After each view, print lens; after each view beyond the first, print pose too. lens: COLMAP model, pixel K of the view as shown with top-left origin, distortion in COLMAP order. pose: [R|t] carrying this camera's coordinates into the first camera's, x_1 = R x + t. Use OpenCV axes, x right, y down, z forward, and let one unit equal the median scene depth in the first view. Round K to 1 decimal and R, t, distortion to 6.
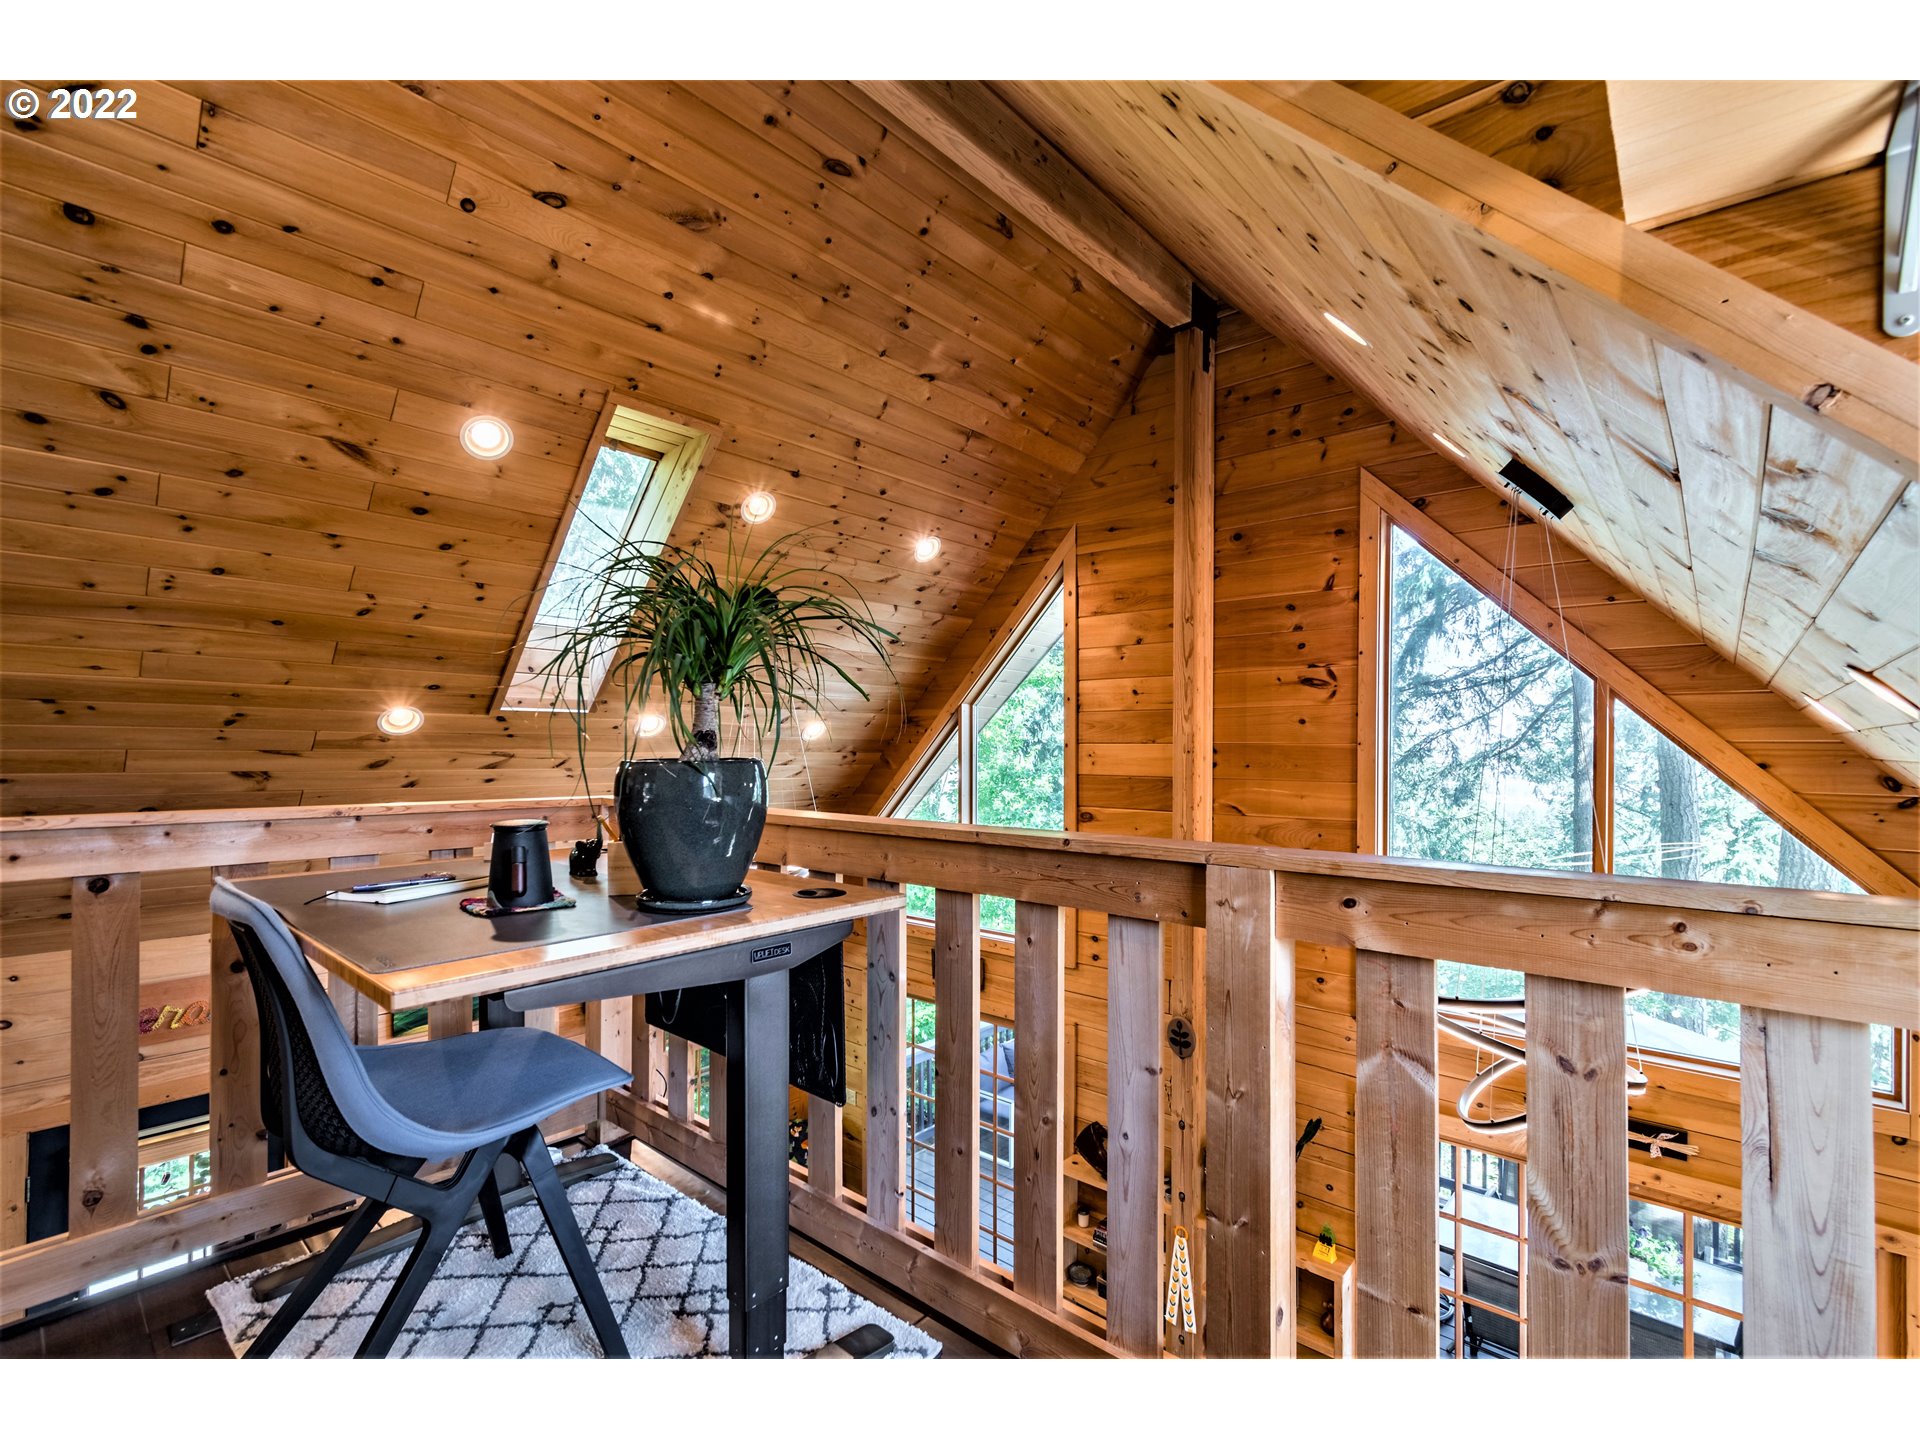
lens RADIAL K [[868.7, 0, 957.9], [0, 868.7, 749.9], [0, 0, 1]] dist [-0.001653, -0.000400]
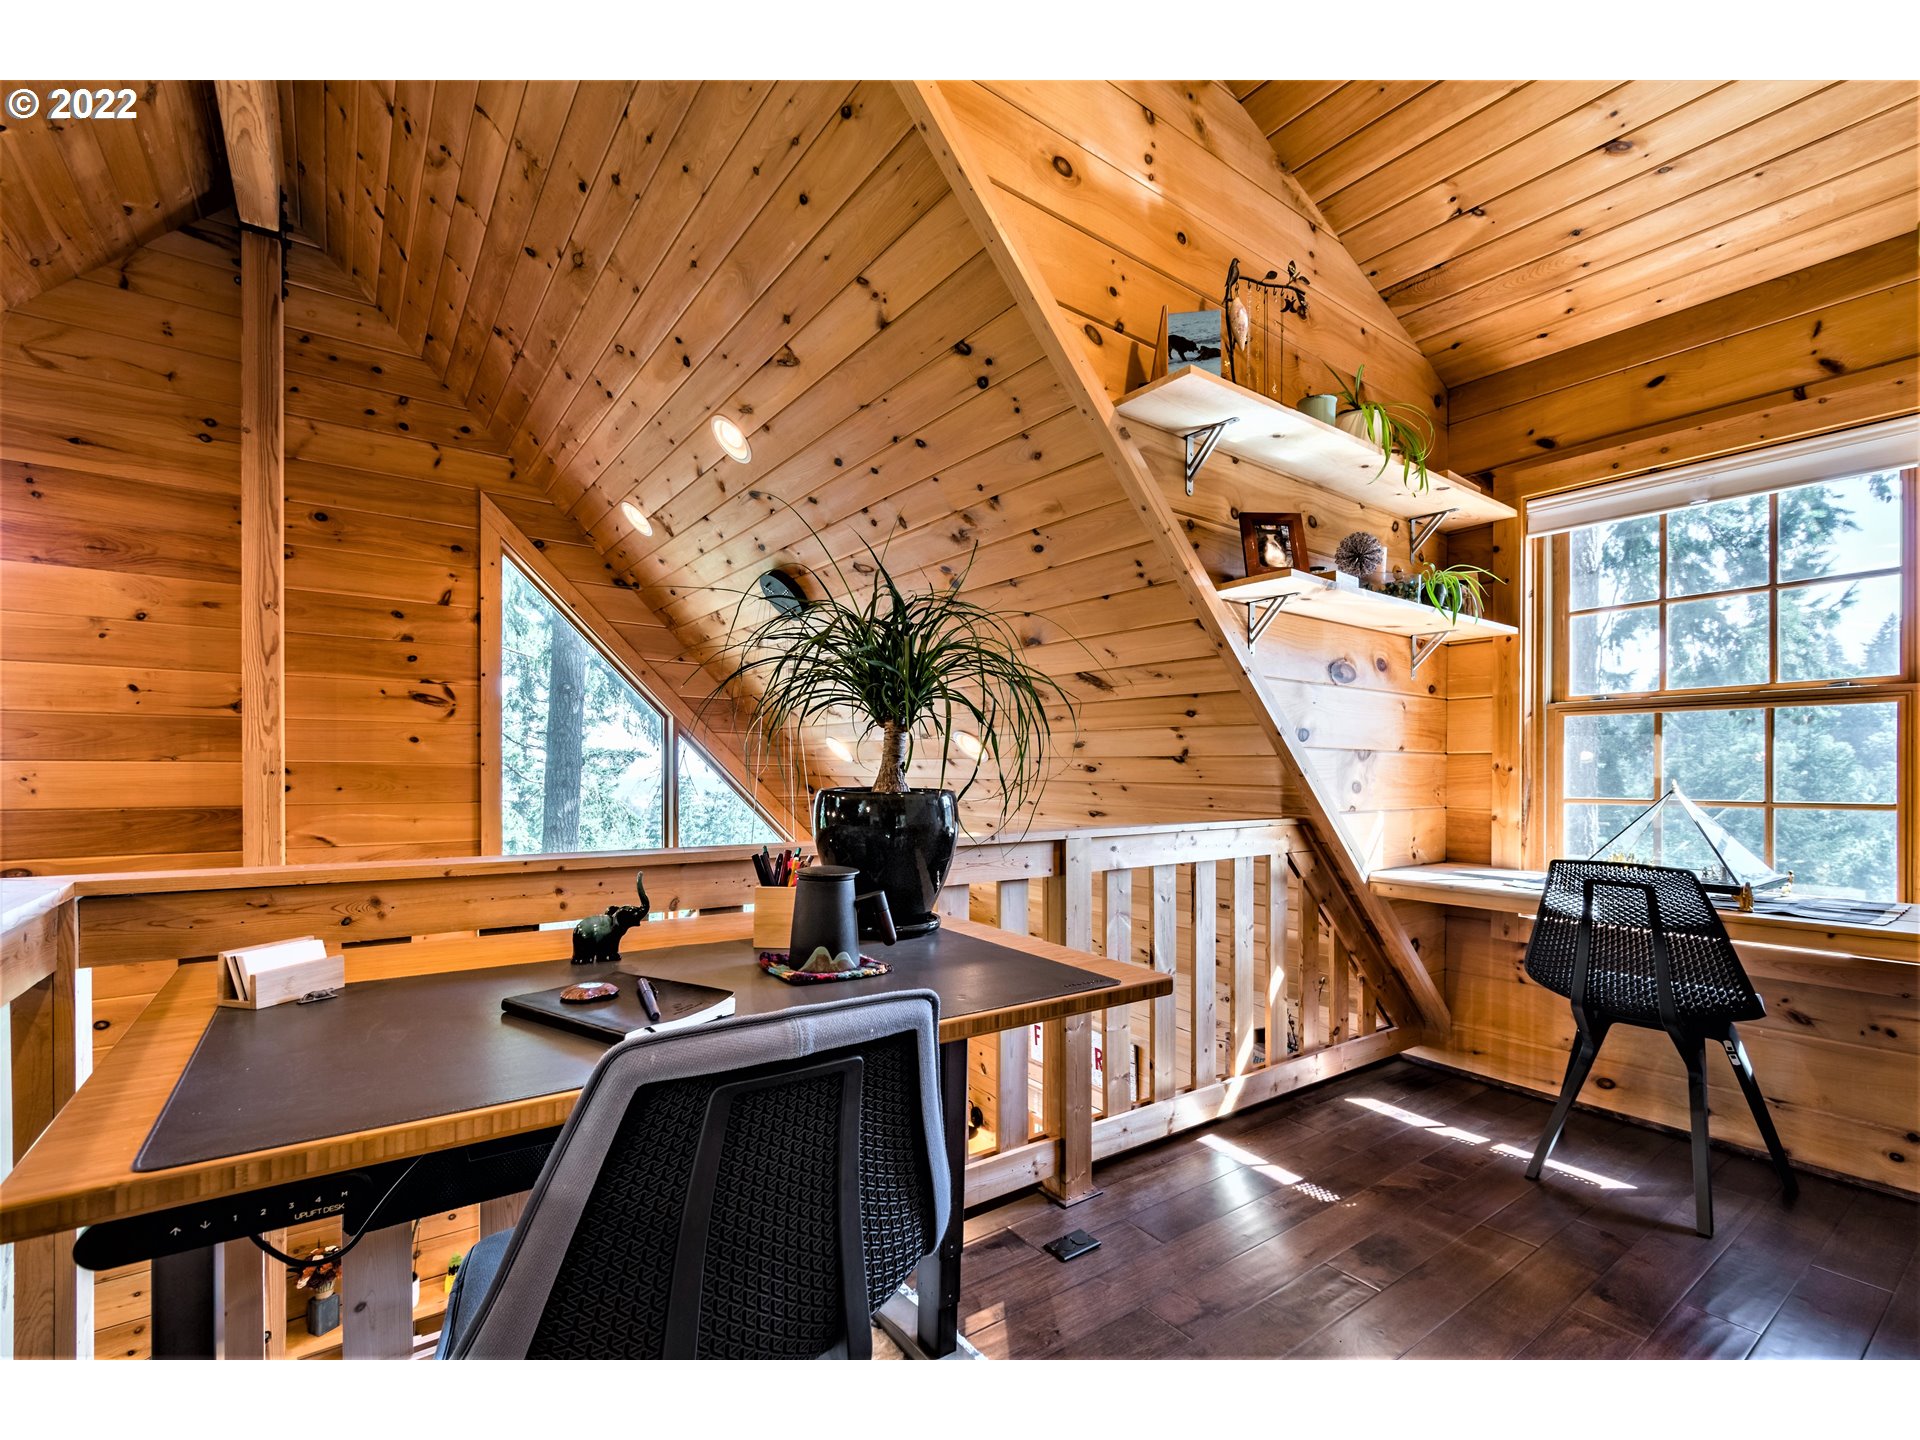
lens RADIAL K [[868.7, 0, 979.0], [0, 868.7, 769.1], [0, 0, 1]] dist [-0.001653, -0.000400]
pose [[0.208233, -0.003816, 0.978072, -0.392741], [-0.004605, 0.999977, 0.004882, -0.008186], [-0.978068, -0.005521, 0.208211, 0.211416]]
